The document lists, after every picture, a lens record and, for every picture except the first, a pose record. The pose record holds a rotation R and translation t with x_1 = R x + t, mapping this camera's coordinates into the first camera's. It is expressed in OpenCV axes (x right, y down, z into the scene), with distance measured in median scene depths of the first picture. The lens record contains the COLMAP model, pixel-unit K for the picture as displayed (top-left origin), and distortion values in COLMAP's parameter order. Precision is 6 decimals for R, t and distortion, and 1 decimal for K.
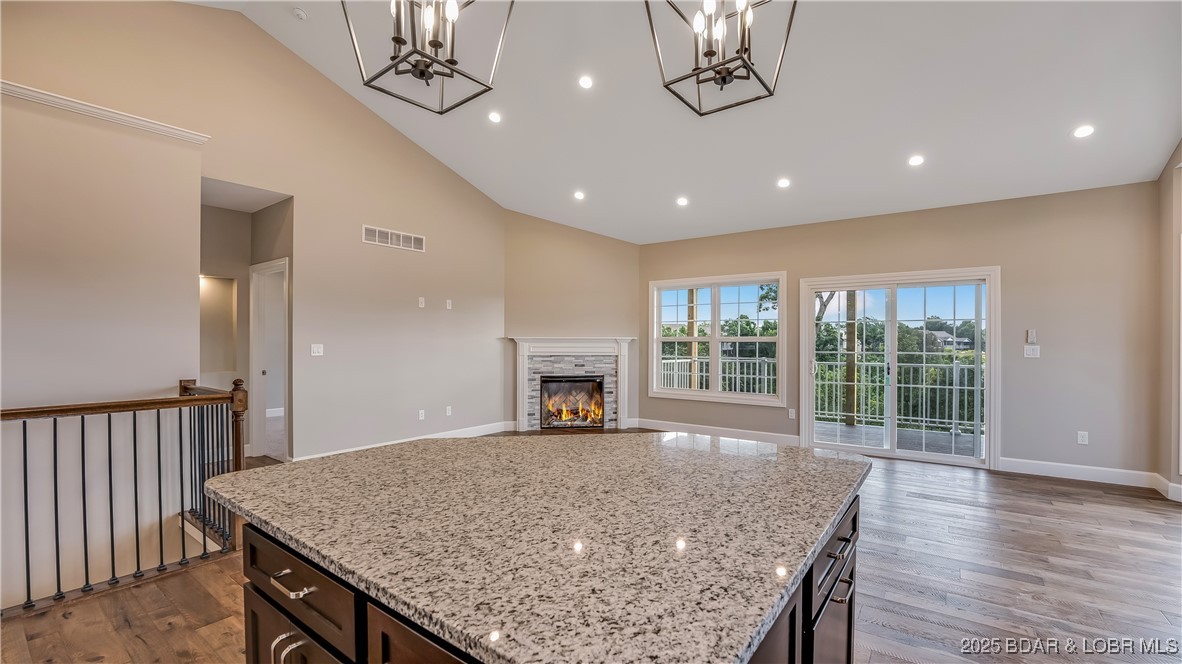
lens RADIAL K [[496.7, 0, 594.8], [0, 496.7, 340.4], [0, 0, 1]] dist [-0.020949, -0.000285]
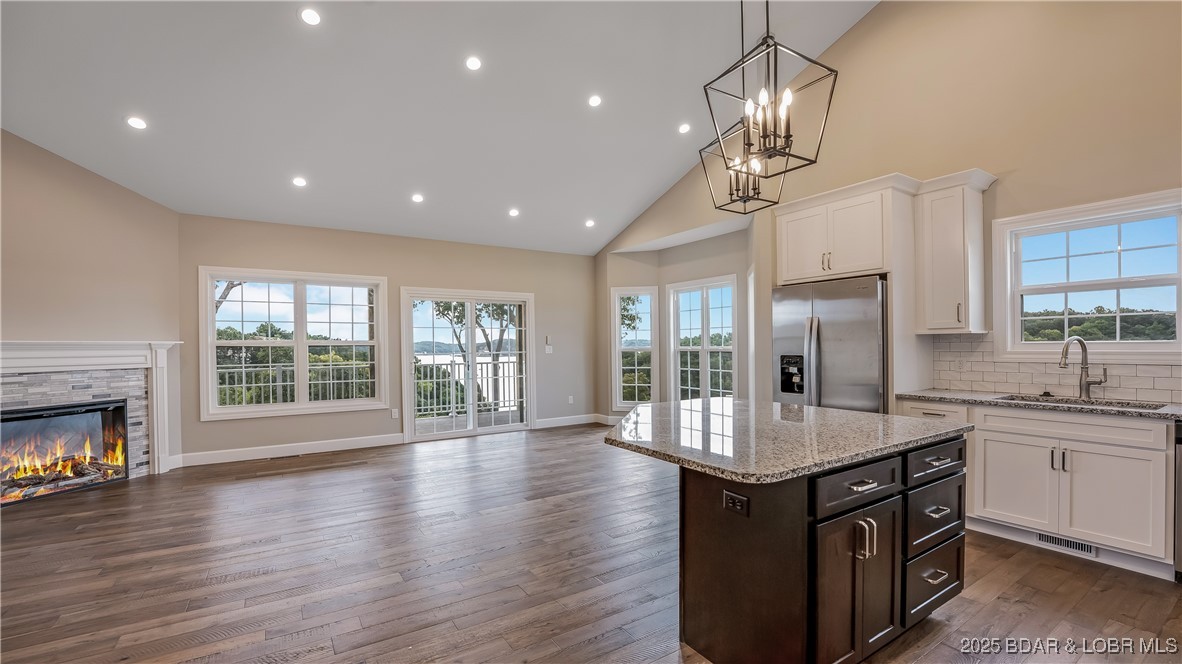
lens RADIAL K [[496.7, 0, 591.3], [0, 496.7, 340.2], [0, 0, 1]] dist [-0.020949, -0.000285]
pose [[0.354439, 0.002513, 0.935076, -0.367901], [0.009772, 0.999932, -0.006391, 0.002734], [-0.935028, 0.011403, 0.354390, 0.195208]]
